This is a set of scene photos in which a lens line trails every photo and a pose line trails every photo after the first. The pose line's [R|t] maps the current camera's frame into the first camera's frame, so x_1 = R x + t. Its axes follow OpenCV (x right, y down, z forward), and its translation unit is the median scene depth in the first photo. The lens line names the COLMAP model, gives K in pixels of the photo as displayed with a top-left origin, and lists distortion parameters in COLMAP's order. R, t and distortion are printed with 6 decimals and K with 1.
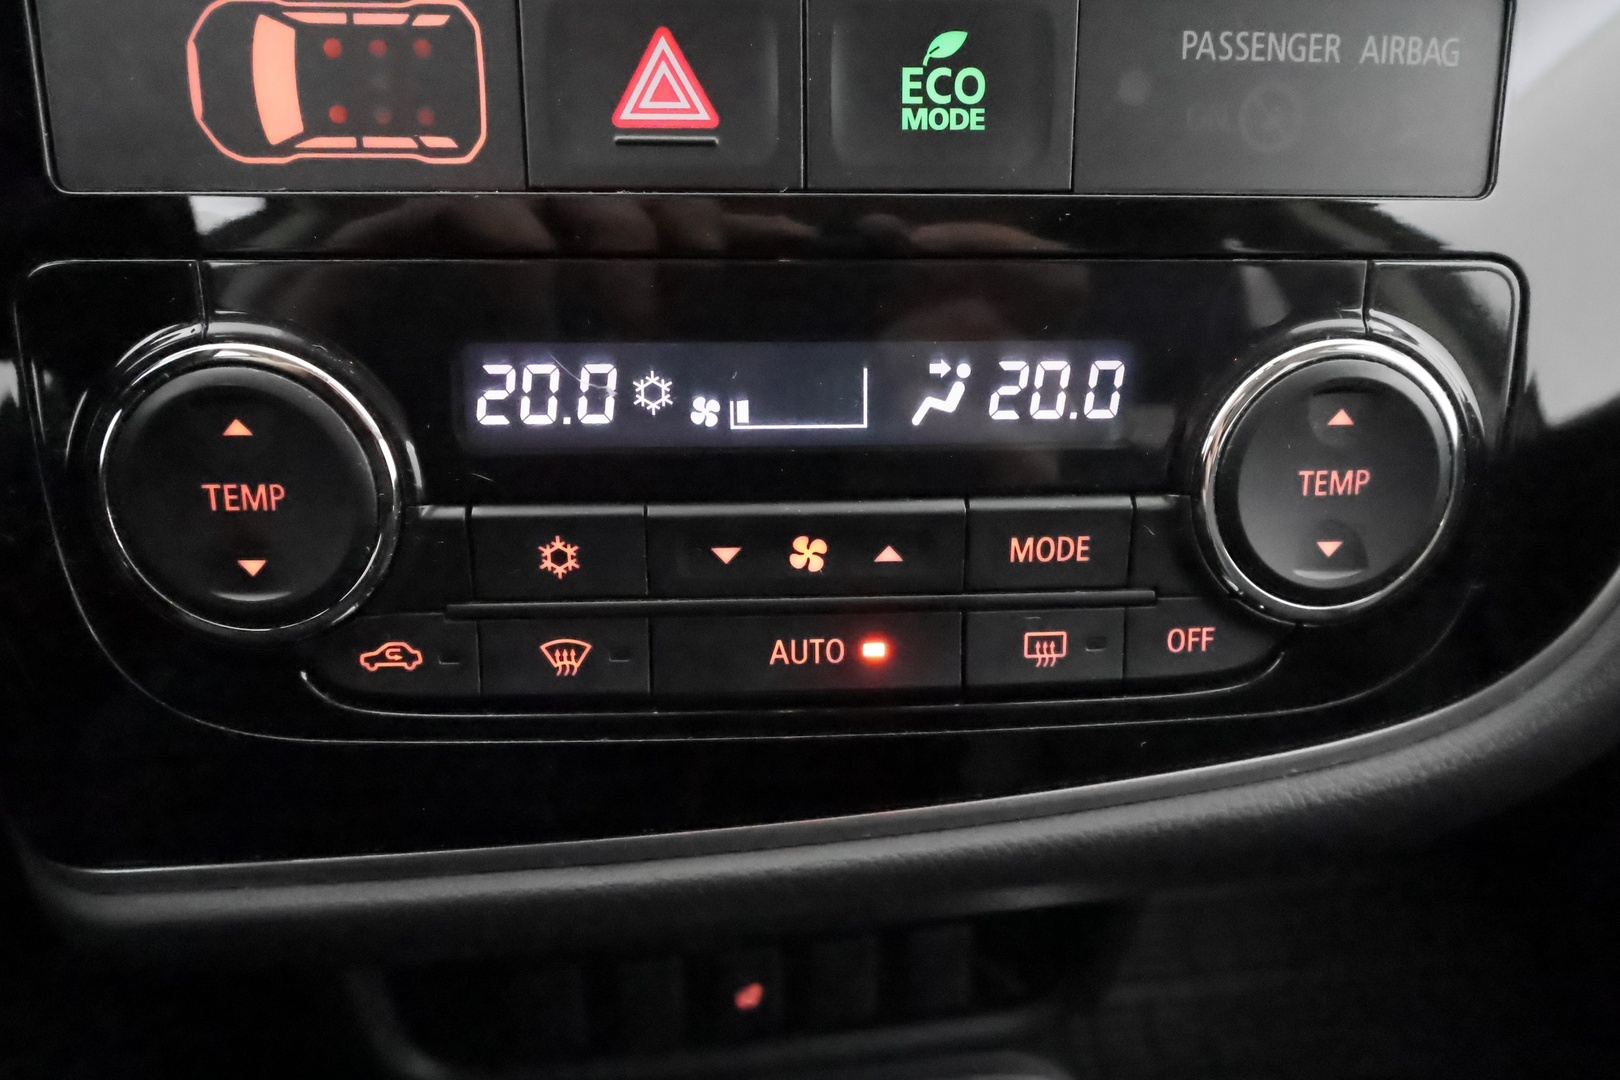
lens RADIAL K [[977.0, 0, 810.0], [0, 977.0, 540.0], [0, 0, 1]] dist [-0.005265, -0.001692]
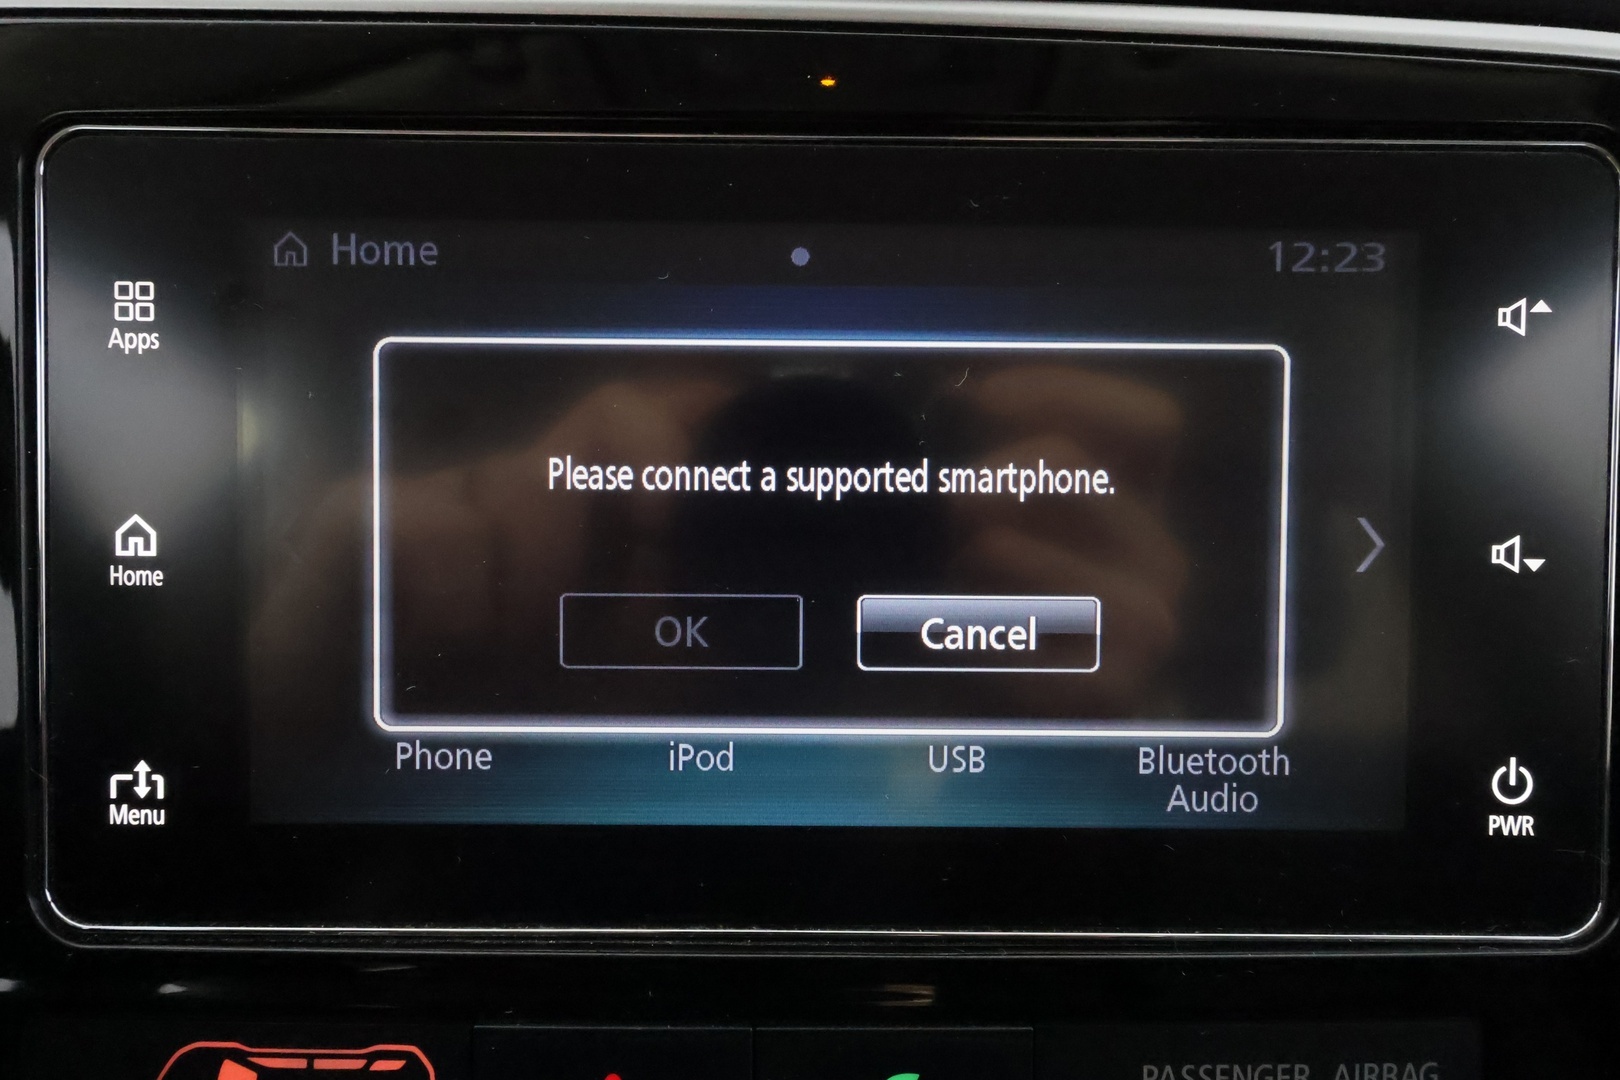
lens RADIAL K [[977.0, 0, 810.0], [0, 977.0, 540.0], [0, 0, 1]] dist [-0.005265, -0.001692]
pose [[0.998323, 0.011818, -0.056665, 0.099077], [-0.019992, 0.989091, -0.145943, -0.896300], [0.054323, 0.146832, 0.987669, -0.061400]]
